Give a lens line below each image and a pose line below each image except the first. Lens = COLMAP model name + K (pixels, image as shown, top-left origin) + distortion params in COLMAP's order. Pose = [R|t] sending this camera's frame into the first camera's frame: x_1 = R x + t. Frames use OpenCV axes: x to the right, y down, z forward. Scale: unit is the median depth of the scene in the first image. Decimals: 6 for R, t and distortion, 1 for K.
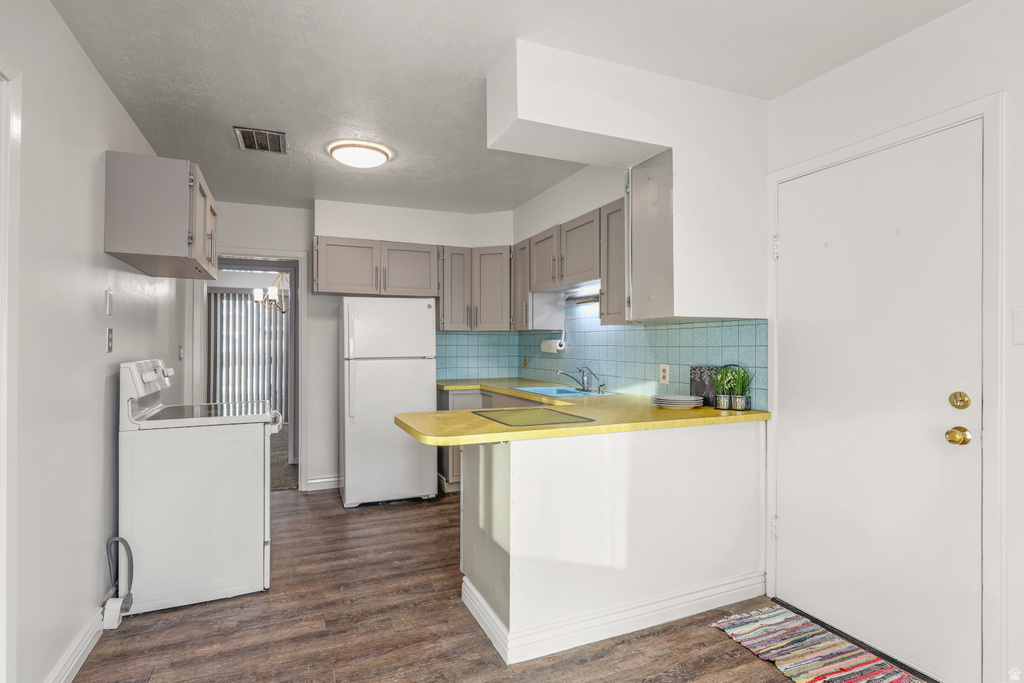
lens RADIAL K [[521.2, 0, 552.9], [0, 521.2, 346.8], [0, 0, 1]] dist [-0.003938, -0.001493]
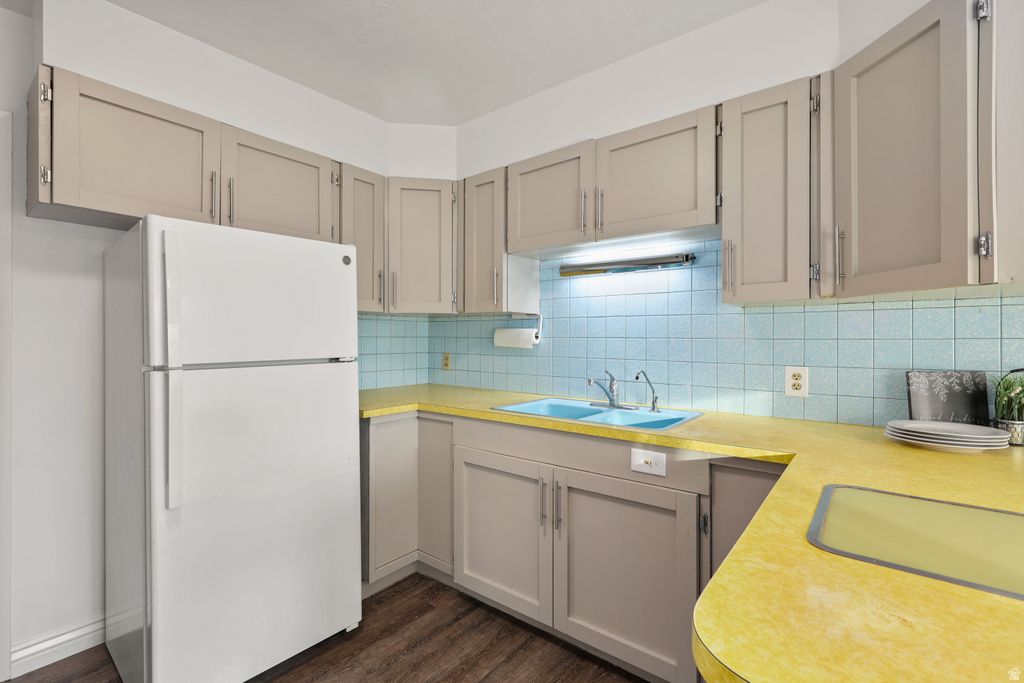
lens RADIAL K [[466.6, 0, 542.8], [0, 466.6, 335.4], [0, 0, 1]] dist [0.002091, 0.000794]
pose [[0.899800, 0.005589, 0.436267, -0.370034], [-0.001993, 0.999960, -0.008702, 0.000801], [-0.436299, 0.006960, 0.899775, 0.702938]]
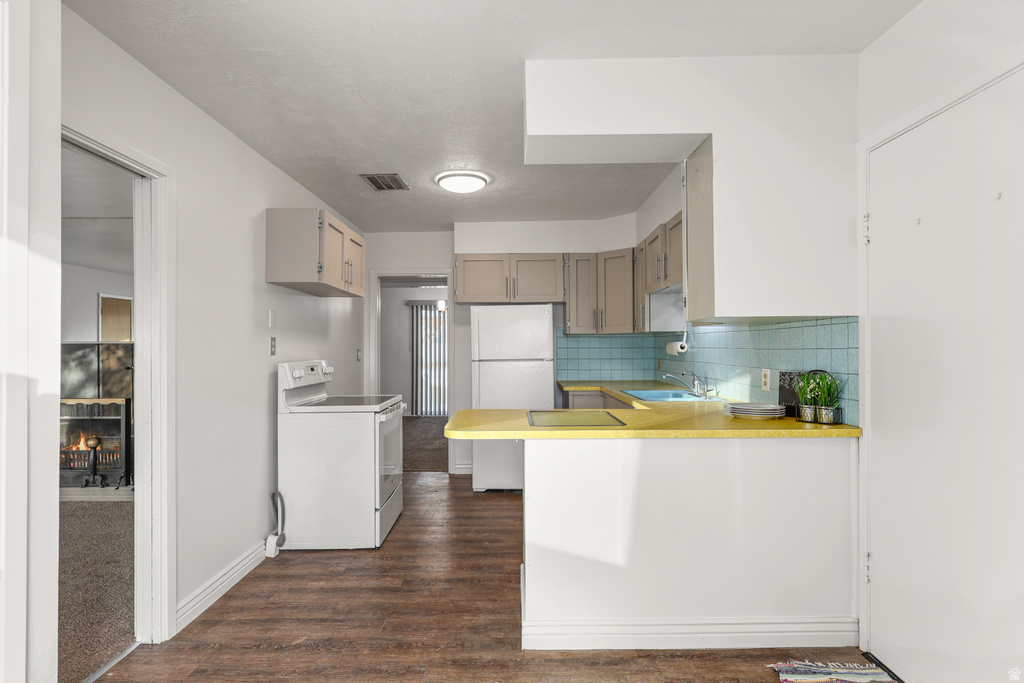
lens RADIAL K [[521.2, 0, 537.2], [0, 521.2, 347.4], [0, 0, 1]] dist [-0.003938, -0.001493]
pose [[0.910961, -0.004518, -0.412468, 0.257827], [0.003930, 0.999990, -0.002275, -0.002837], [0.412474, 0.000451, 0.910969, 0.027750]]
